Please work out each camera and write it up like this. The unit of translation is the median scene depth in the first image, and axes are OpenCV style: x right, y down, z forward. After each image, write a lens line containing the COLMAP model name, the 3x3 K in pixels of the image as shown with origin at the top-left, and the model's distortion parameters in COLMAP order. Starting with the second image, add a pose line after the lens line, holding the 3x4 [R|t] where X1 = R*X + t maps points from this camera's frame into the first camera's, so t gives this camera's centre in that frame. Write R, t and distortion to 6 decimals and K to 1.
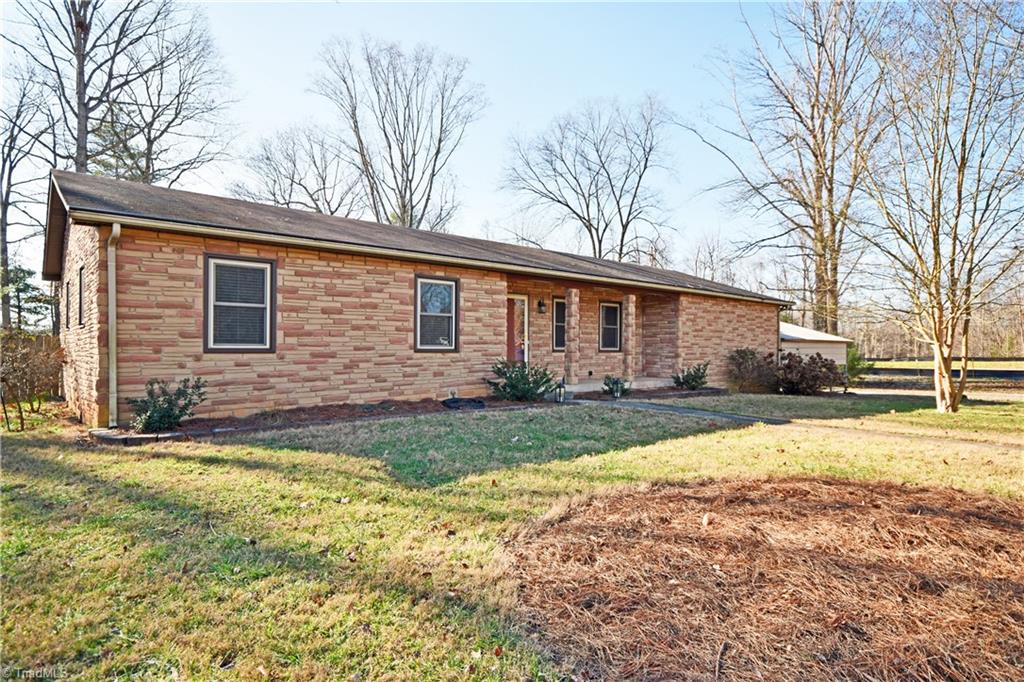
lens RADIAL K [[567.7, 0, 512.0], [0, 567.7, 341.0], [0, 0, 1]] dist [0.016579, -0.000066]
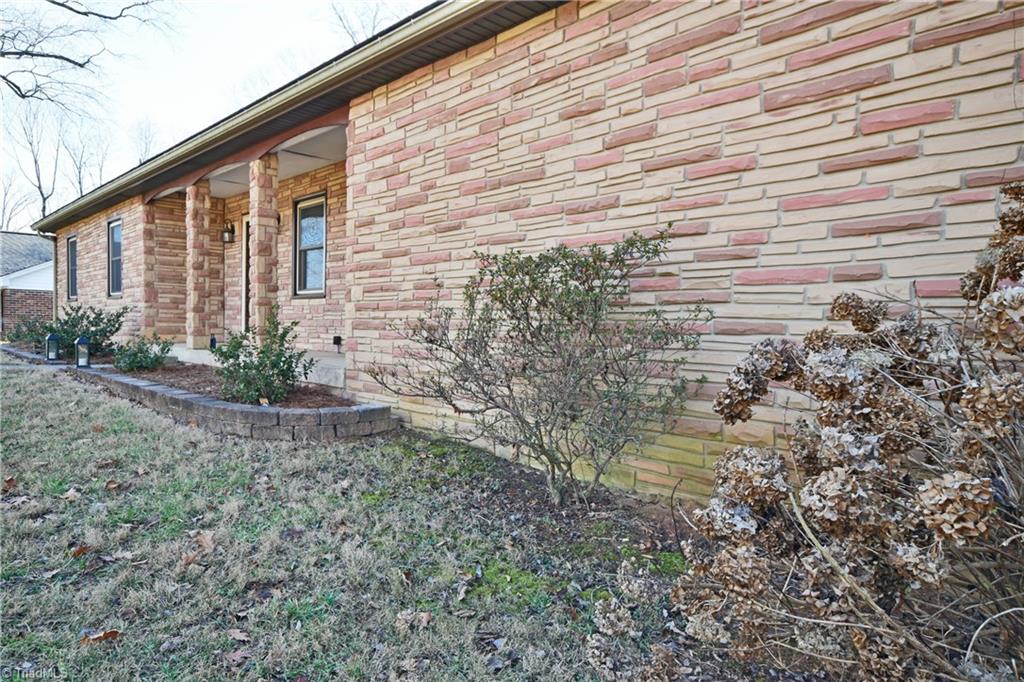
lens RADIAL K [[642.1, 0, 512.0], [0, 642.1, 341.0], [0, 0, 1]] dist [0.016362, 0.001156]
pose [[0.063195, 0.015066, -0.997887, 0.946791], [-0.012705, 0.999817, 0.014290, 0.064074], [0.997920, 0.011775, 0.063374, 1.519892]]
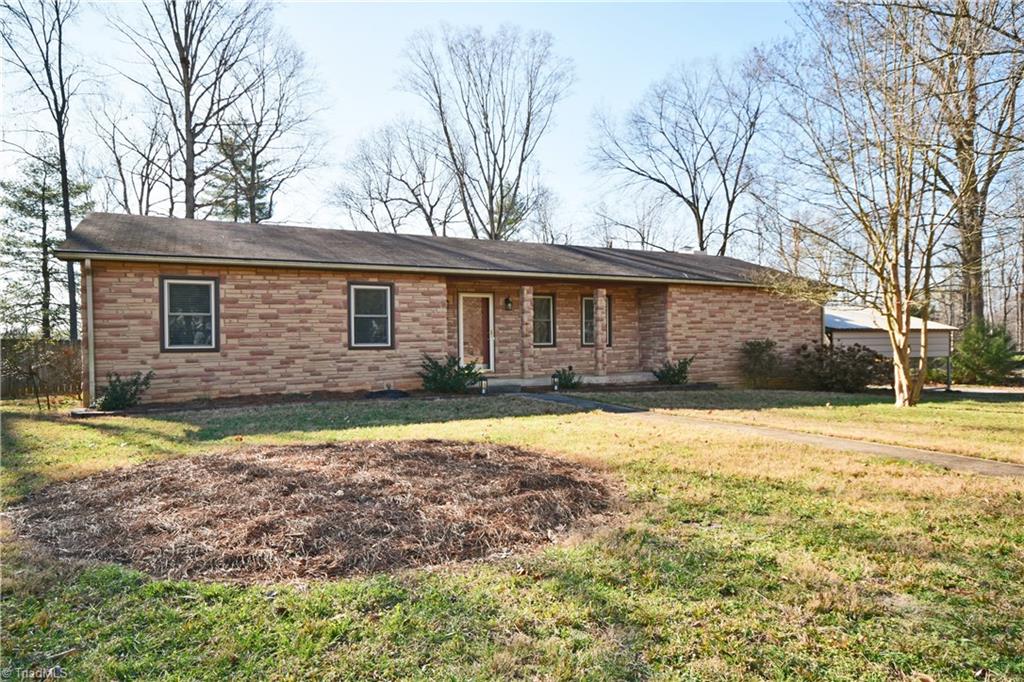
lens RADIAL K [[642.1, 0, 512.0], [0, 642.1, 341.0], [0, 0, 1]] dist [0.016362, 0.001156]
pose [[0.968983, -0.017910, -0.246478, 0.434300], [0.019547, 0.999800, 0.004200, 0.003082], [0.246354, -0.008887, 0.969139, -0.165470]]
